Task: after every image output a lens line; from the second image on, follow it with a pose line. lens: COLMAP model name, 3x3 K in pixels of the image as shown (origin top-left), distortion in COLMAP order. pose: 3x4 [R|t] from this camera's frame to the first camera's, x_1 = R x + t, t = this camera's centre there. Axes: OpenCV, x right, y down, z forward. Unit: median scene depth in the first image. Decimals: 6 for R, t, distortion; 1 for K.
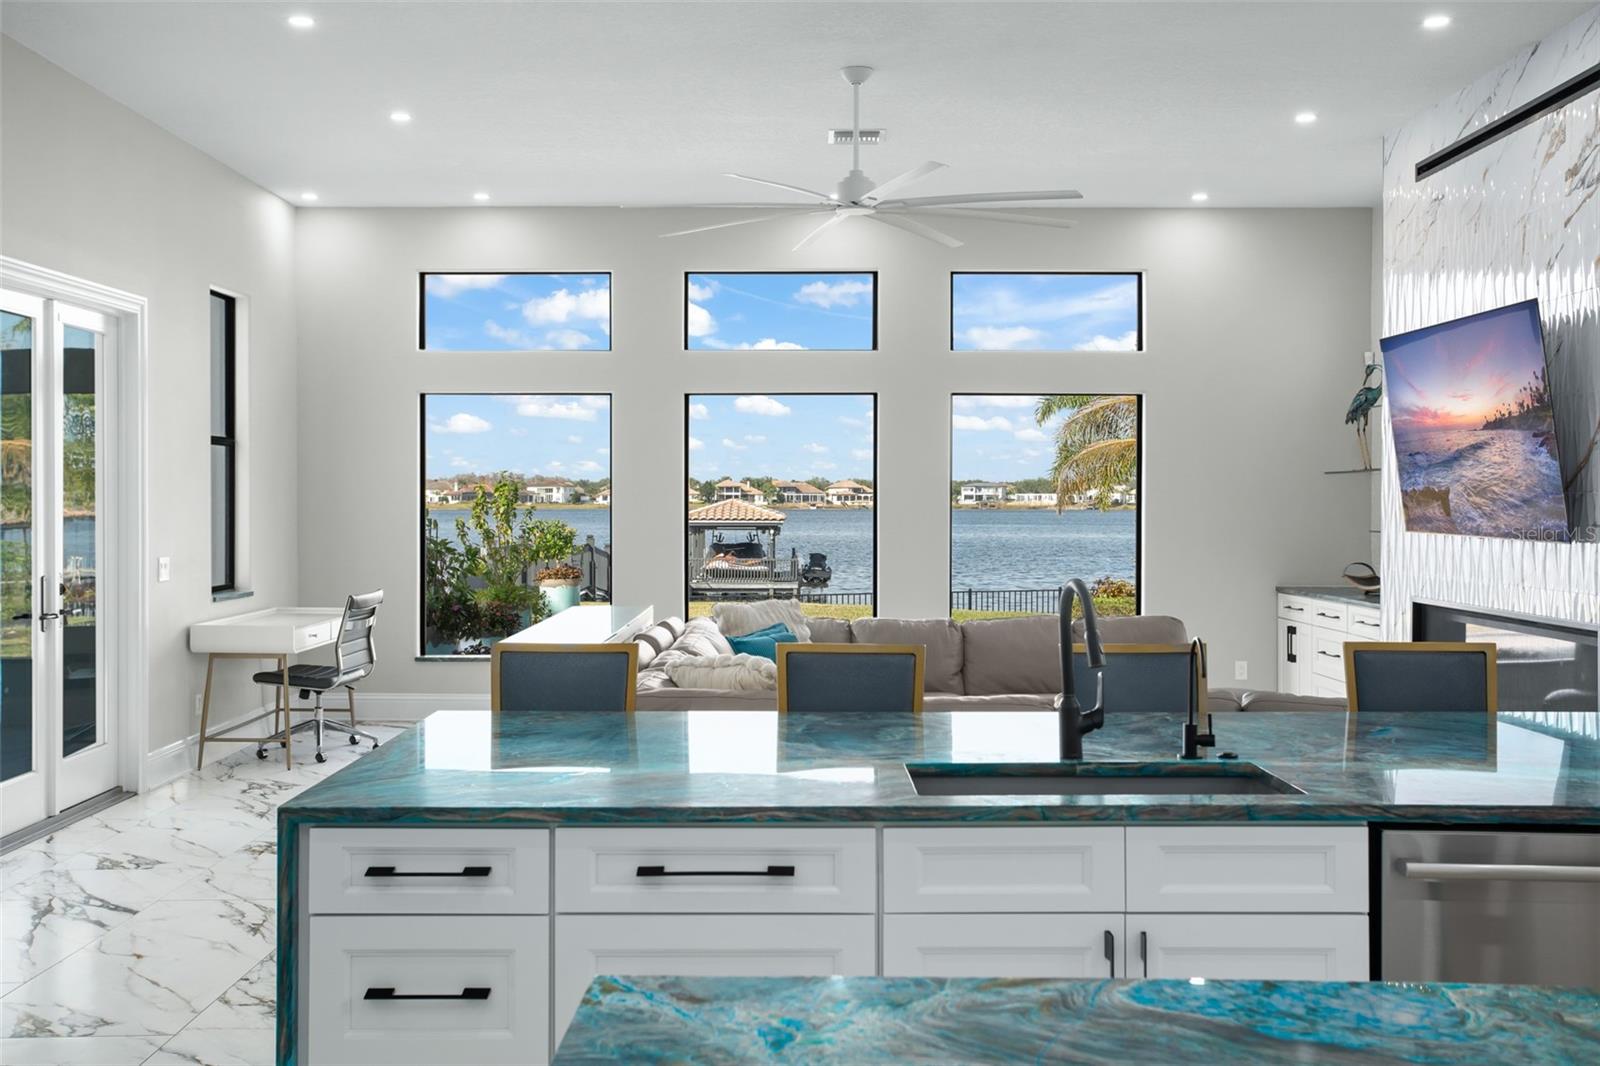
lens RADIAL K [[1578.9, 0, 794.2], [0, 1578.9, 506.9], [0, 0, 1]] dist [-0.017435, 0.106264]
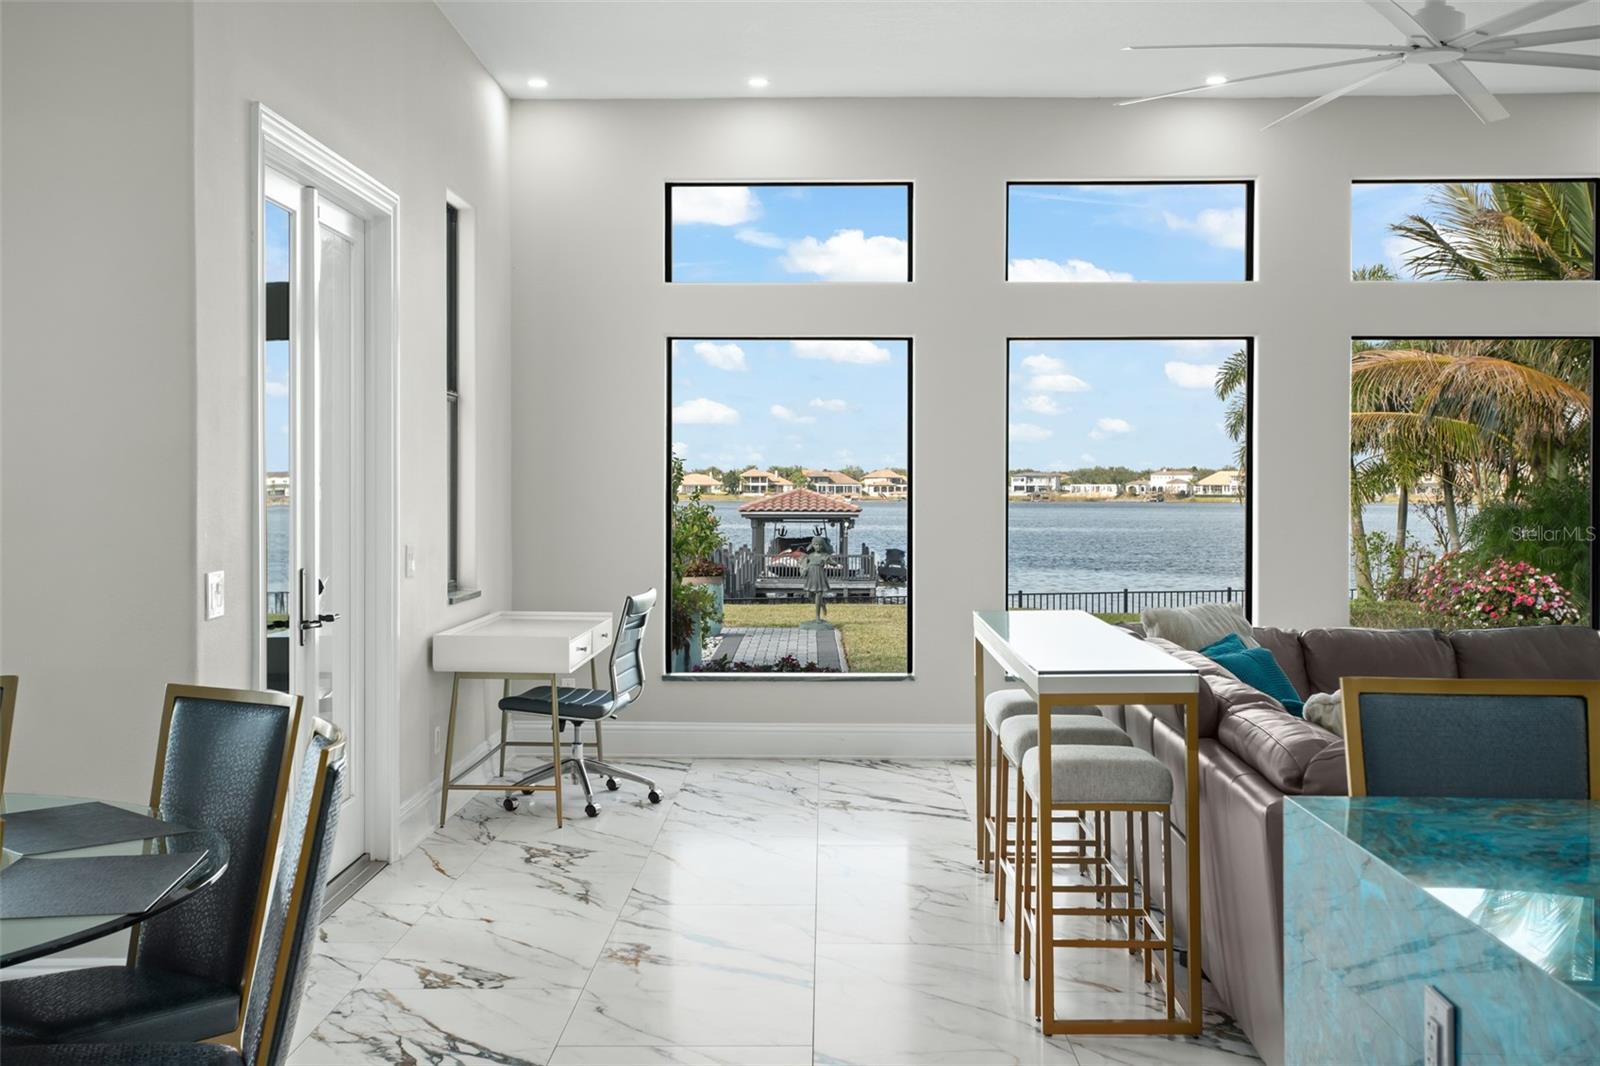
lens RADIAL K [[1738.1, 0, 803.3], [0, 1738.1, 496.0], [0, 0, 1]] dist [0.046782, 0.014495]
pose [[0.999898, 0.000767, -0.014240, -0.177957], [-0.000789, 0.999998, -0.001577, 0.008758], [0.014239, 0.001588, 0.999897, 0.156037]]
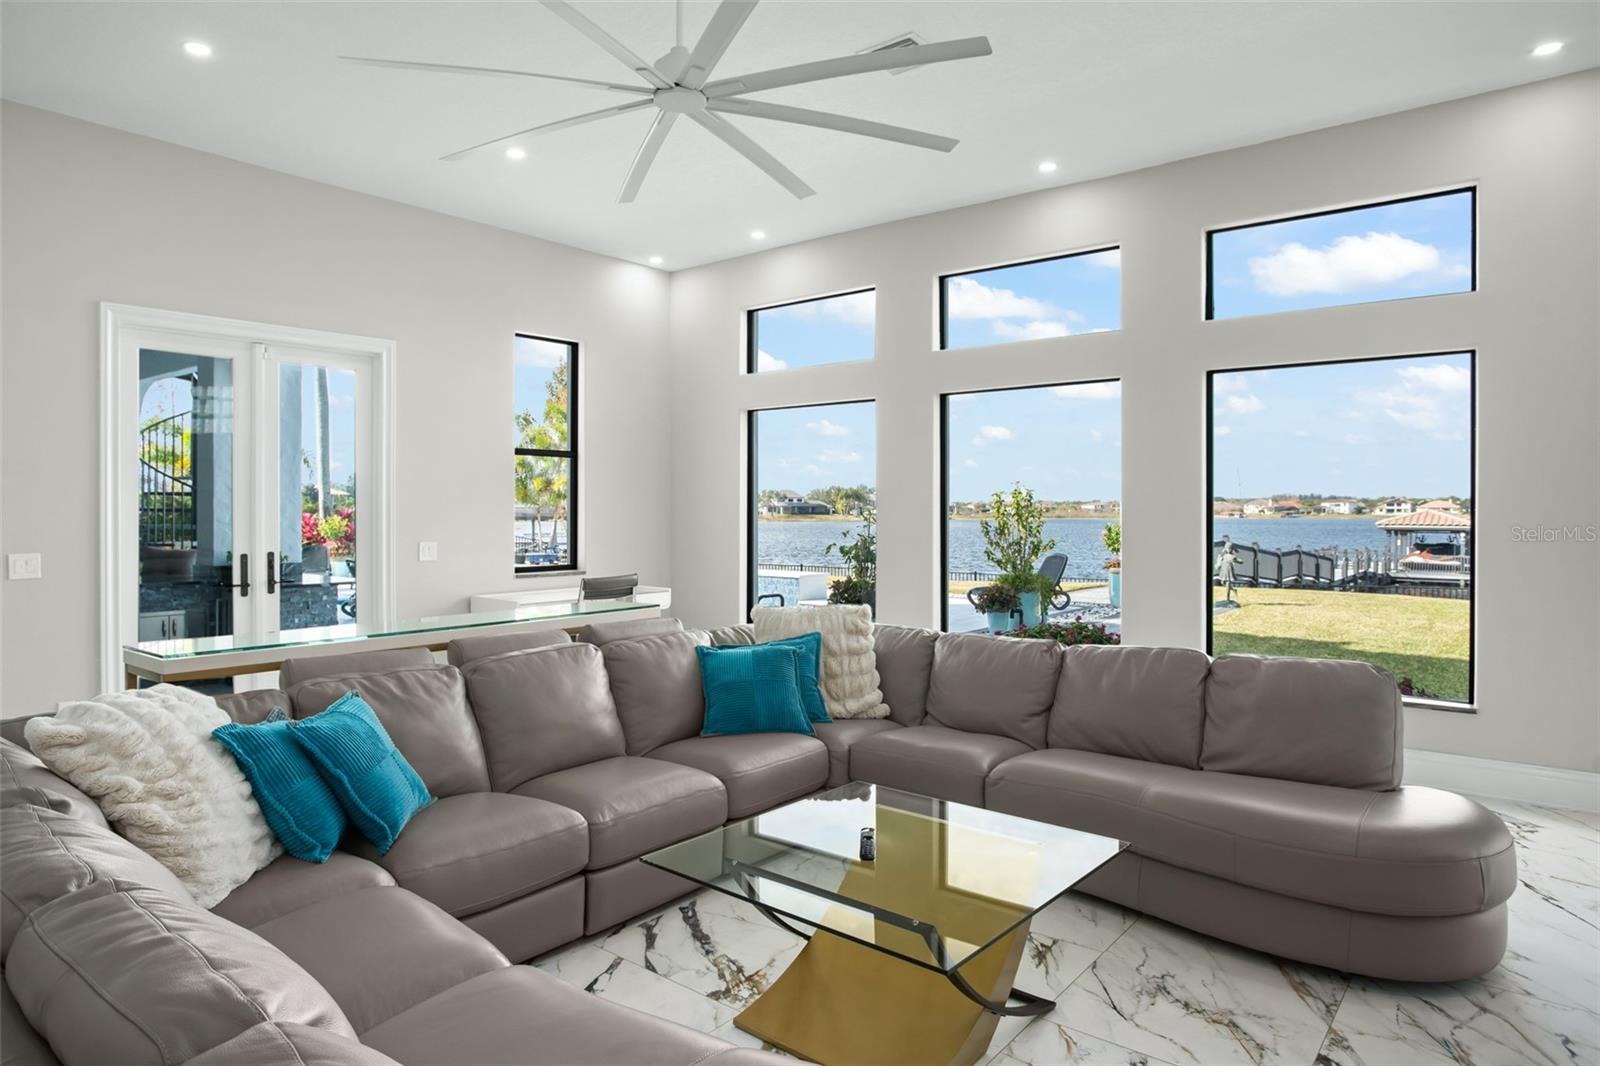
lens RADIAL K [[946.8, 0, 801.5], [0, 946.8, 519.4], [0, 0, 1]] dist [-0.024290, 0.001198]
pose [[0.782587, 0.005788, -0.622514, 0.277475], [-0.003314, 0.999981, 0.005132, 0.007496], [0.622532, -0.001953, 0.782592, 0.521116]]
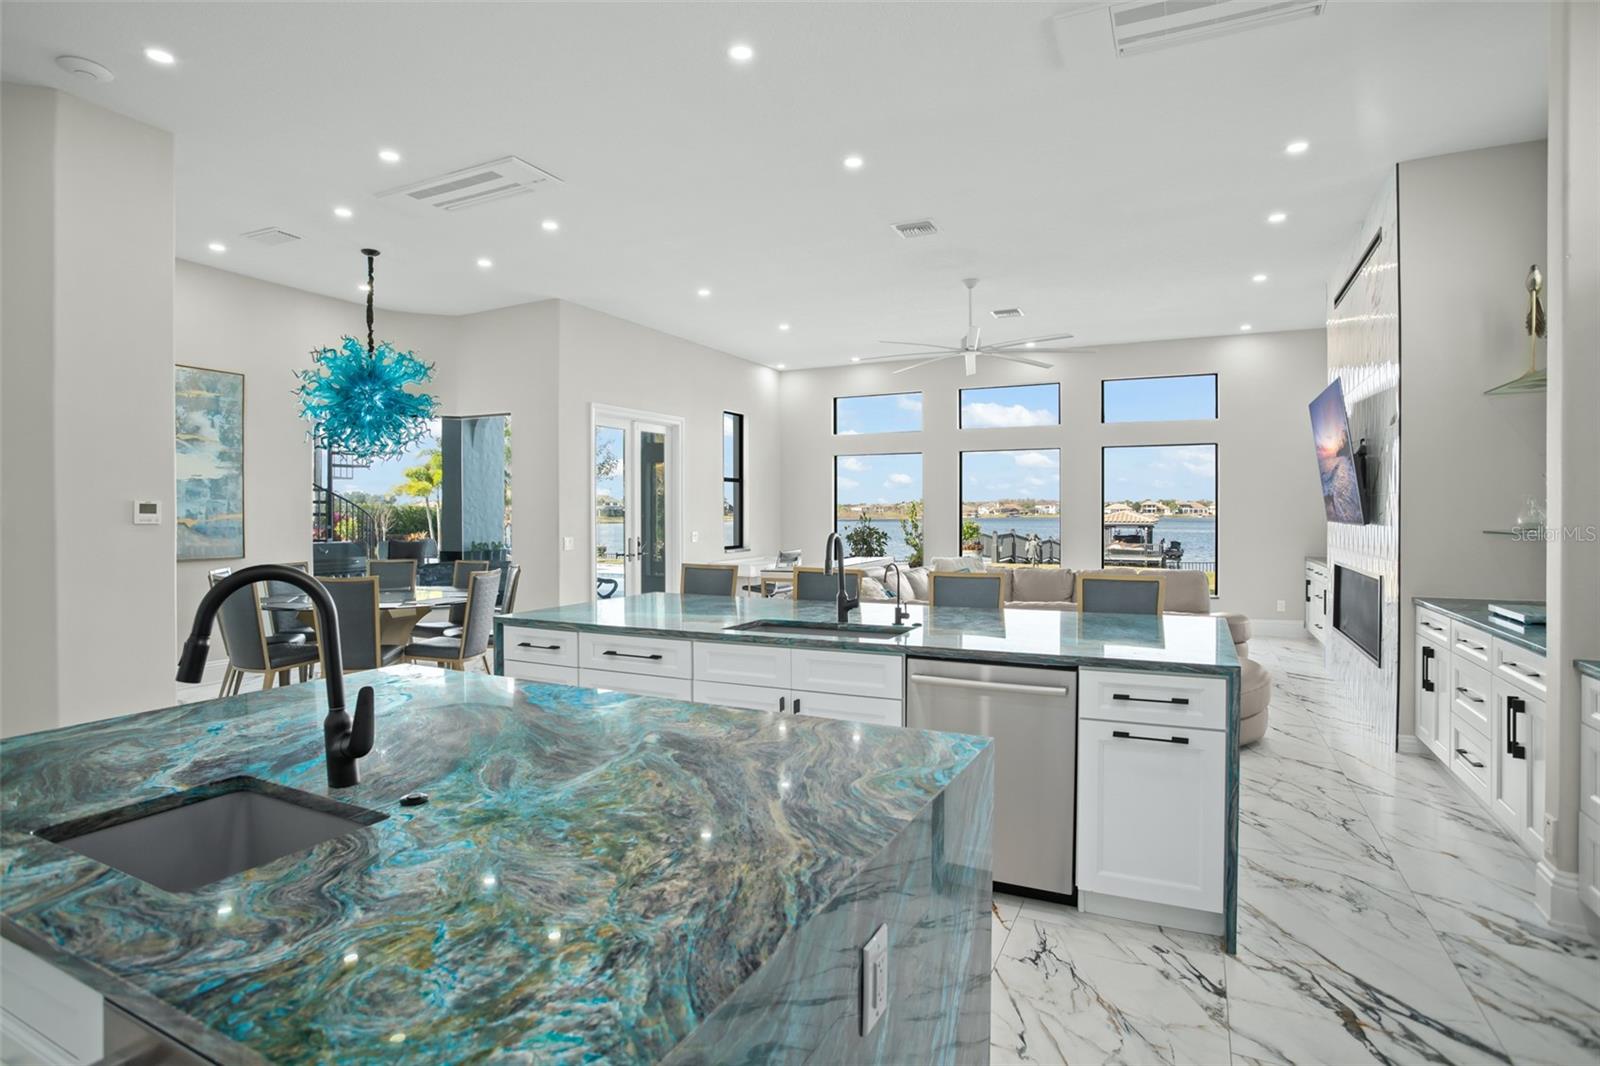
lens RADIAL K [[818.7, 0, 796.0], [0, 818.7, 515.9], [0, 0, 1]] dist [-0.079324, 0.034604]
pose [[0.898968, -0.001490, -0.438012, 0.215376], [0.001347, 0.999999, -0.000639, 0.008790], [0.438013, -0.000016, 0.898969, 0.009464]]
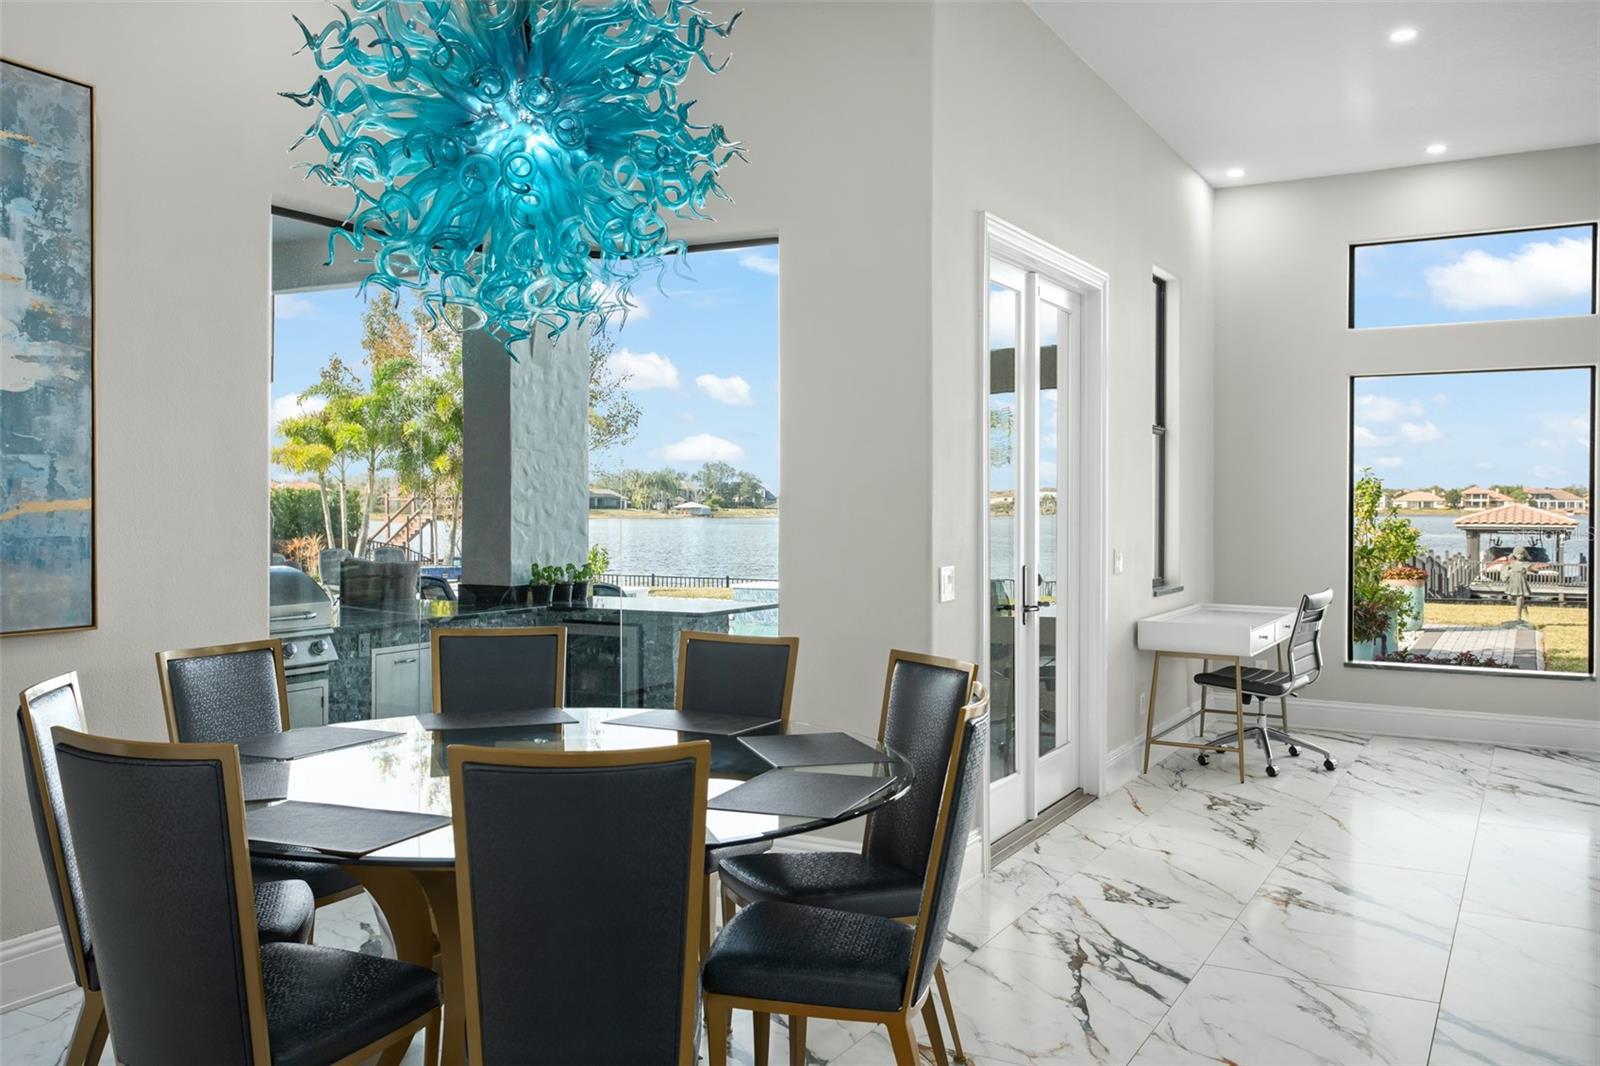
lens RADIAL K [[1346.0, 0, 797.8], [0, 1346.0, 513.9], [0, 0, 1]] dist [-0.031591, 0.098419]
pose [[0.873035, 0.004936, -0.487633, -0.153791], [-0.004084, 0.999988, 0.002809, 0.008605], [0.487641, -0.000461, 0.873044, 0.178731]]
